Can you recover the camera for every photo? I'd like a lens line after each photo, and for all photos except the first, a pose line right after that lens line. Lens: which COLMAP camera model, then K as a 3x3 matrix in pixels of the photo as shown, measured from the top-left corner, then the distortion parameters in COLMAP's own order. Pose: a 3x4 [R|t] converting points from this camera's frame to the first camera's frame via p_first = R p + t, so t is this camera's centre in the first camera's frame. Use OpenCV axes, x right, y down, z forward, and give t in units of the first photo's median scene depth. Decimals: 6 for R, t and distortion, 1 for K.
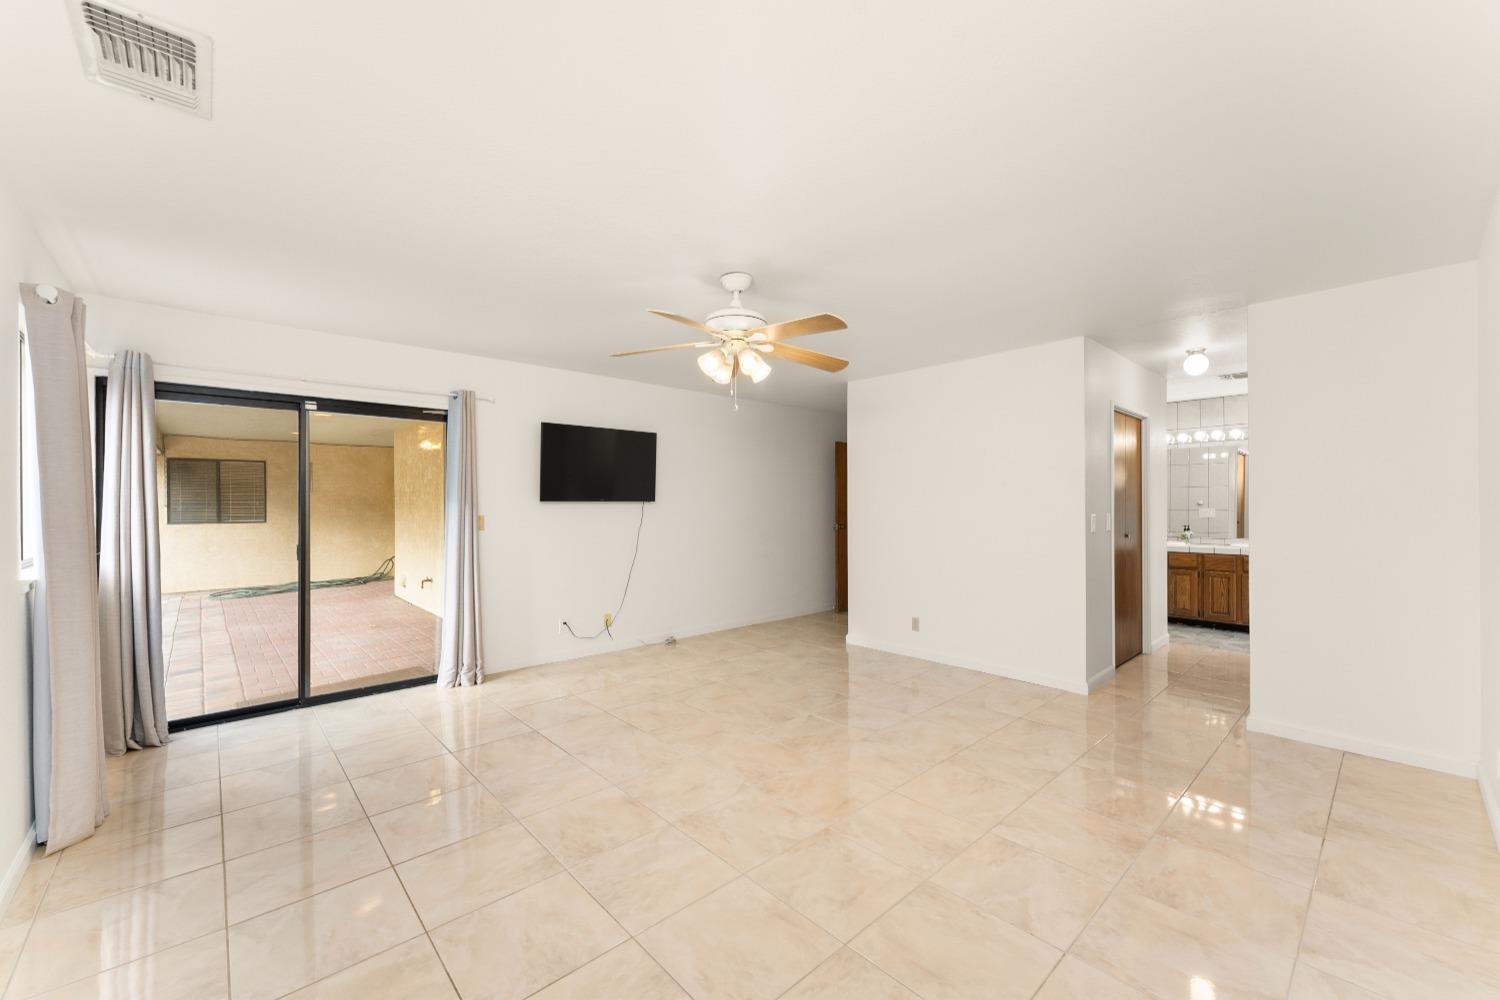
lens RADIAL K [[601.2, 0, 758.5], [0, 601.2, 517.8], [0, 0, 1]] dist [-0.025162, 0.001167]
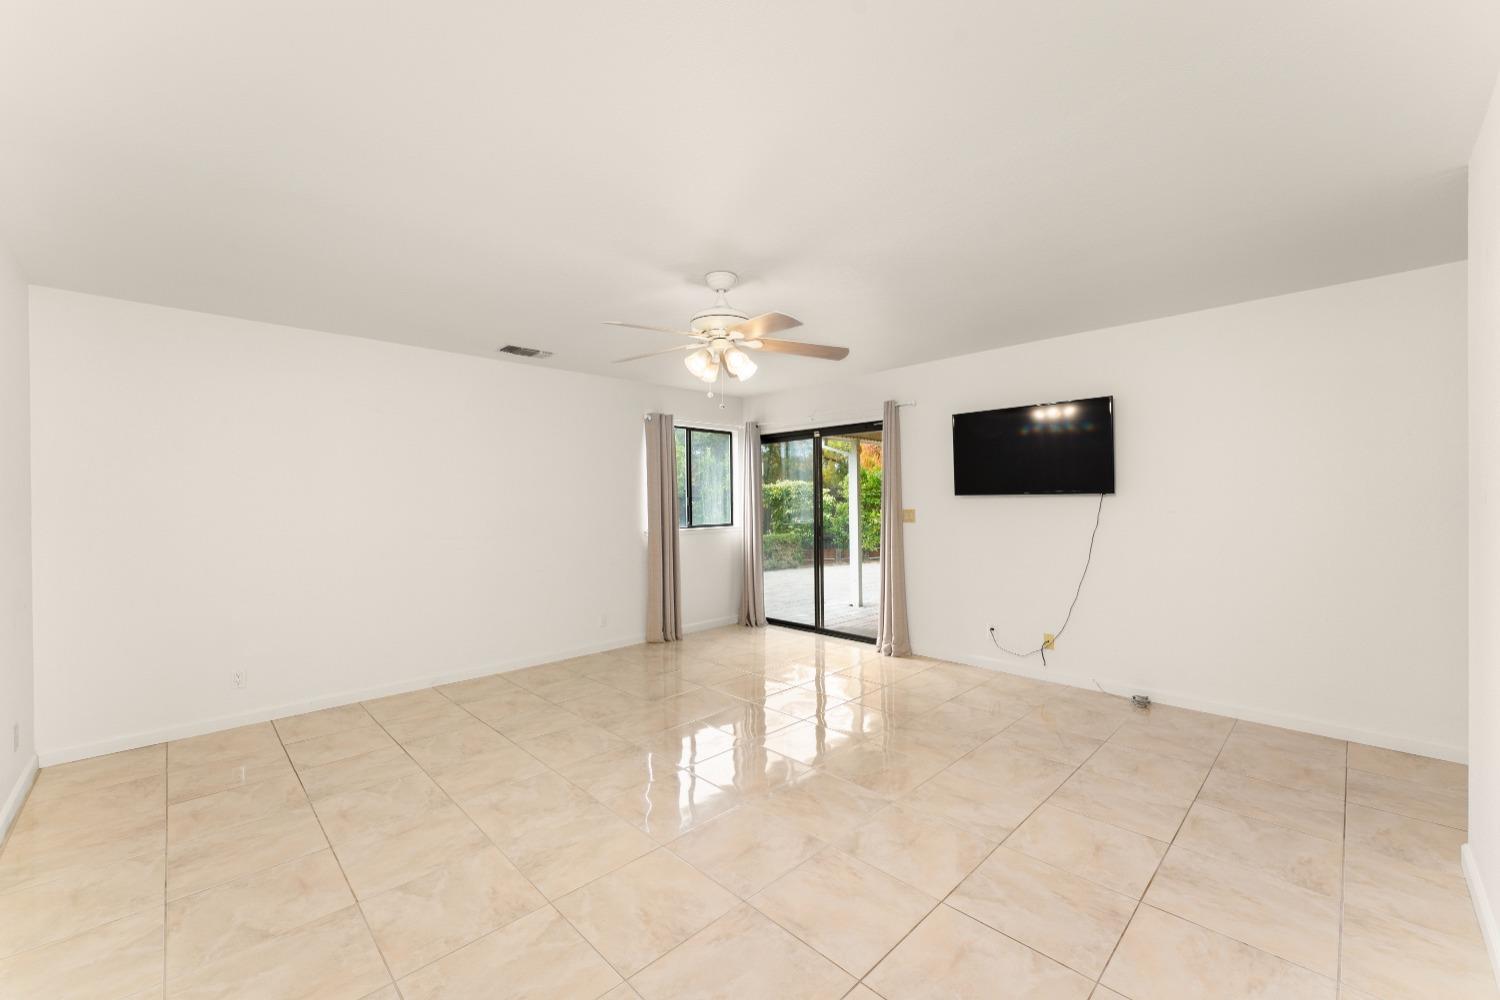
lens RADIAL K [[601.2, 0, 735.6], [0, 601.2, 497.6], [0, 0, 1]] dist [-0.025162, 0.001167]
pose [[0.003010, -0.002435, -0.999993, 0.747658], [-0.016120, 0.999867, -0.002483, -0.019600], [0.999866, 0.016127, 0.002970, 0.773579]]
